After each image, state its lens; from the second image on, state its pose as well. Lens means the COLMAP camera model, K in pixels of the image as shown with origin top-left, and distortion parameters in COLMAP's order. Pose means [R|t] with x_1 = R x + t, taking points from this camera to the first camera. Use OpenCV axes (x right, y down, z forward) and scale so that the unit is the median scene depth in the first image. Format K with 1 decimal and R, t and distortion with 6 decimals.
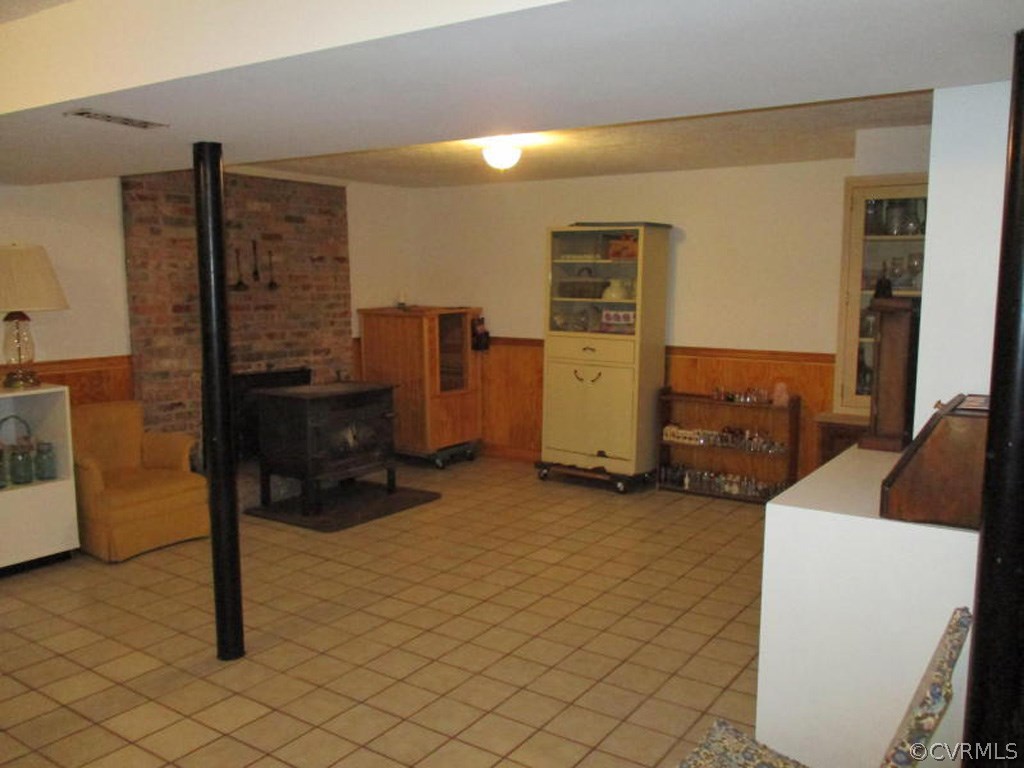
lens RADIAL K [[848.7, 0, 512.5], [0, 848.7, 383.9], [0, 0, 1]] dist [-0.011805, 0.005851]
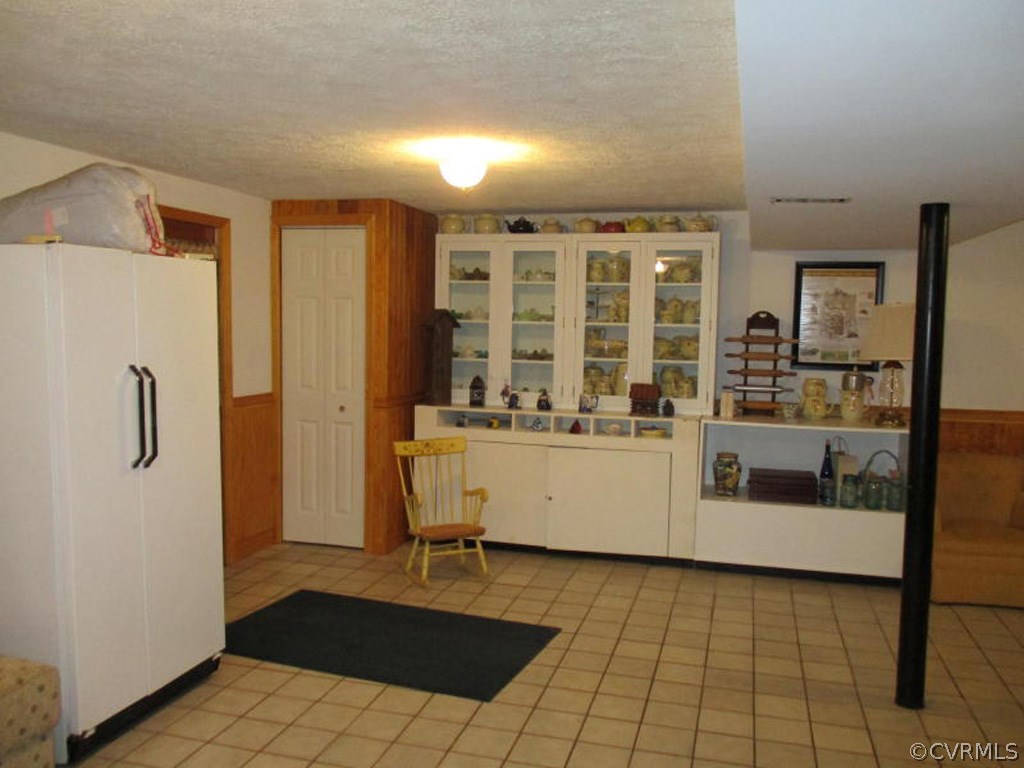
lens RADIAL K [[848.7, 0, 512.9], [0, 848.7, 386.2], [0, 0, 1]] dist [-0.011805, 0.005851]
pose [[0.325185, 0.071035, -0.942979, 0.436353], [-0.129037, 0.991181, 0.030168, -0.025157], [0.936805, 0.111869, 0.331483, 0.178496]]
